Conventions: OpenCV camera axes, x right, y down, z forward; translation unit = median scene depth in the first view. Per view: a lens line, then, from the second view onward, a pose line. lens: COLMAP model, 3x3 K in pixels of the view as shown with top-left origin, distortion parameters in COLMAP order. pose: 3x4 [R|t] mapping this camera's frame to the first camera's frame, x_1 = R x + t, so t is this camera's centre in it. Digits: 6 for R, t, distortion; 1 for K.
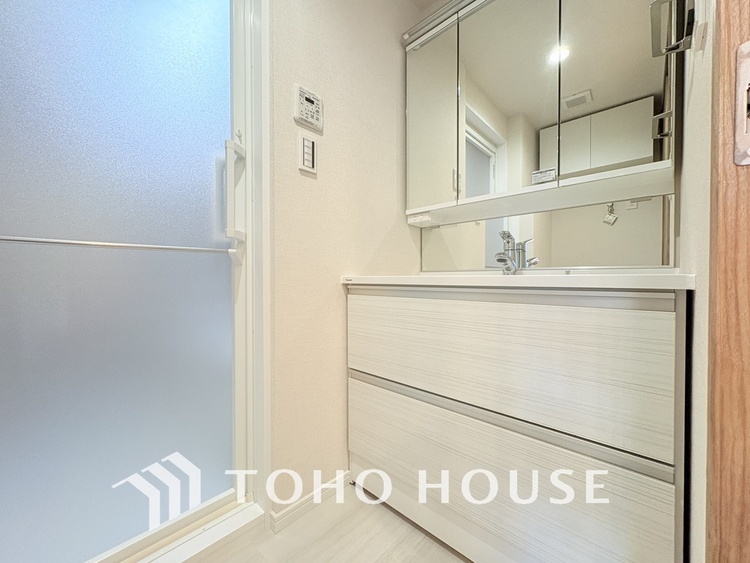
lens RADIAL K [[299.8, 0, 375.5], [0, 299.8, 280.3], [0, 0, 1]] dist [-0.000522, -0.000541]
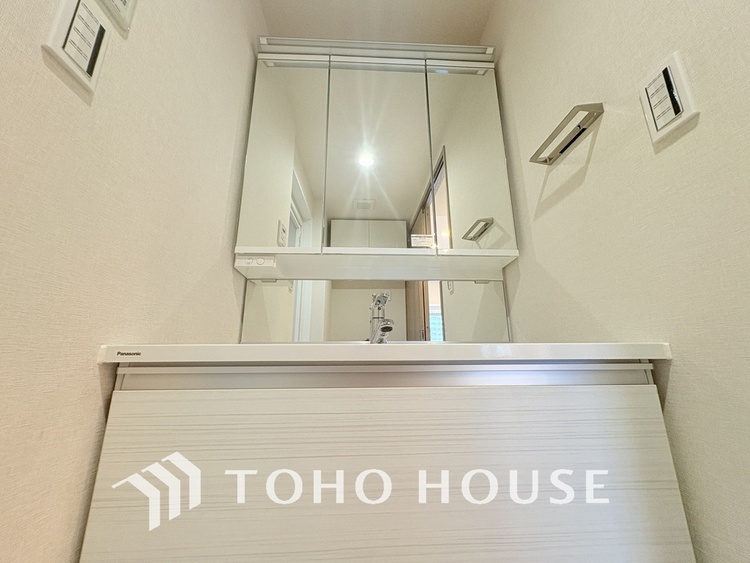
lens RADIAL K [[299.8, 0, 373.8], [0, 299.8, 280.9], [0, 0, 1]] dist [-0.000522, -0.000541]
pose [[0.699623, 0.179350, 0.691637, -0.153080], [0.011951, 0.964912, -0.262303, 0.014641], [-0.714412, 0.191779, 0.672931, 0.450339]]
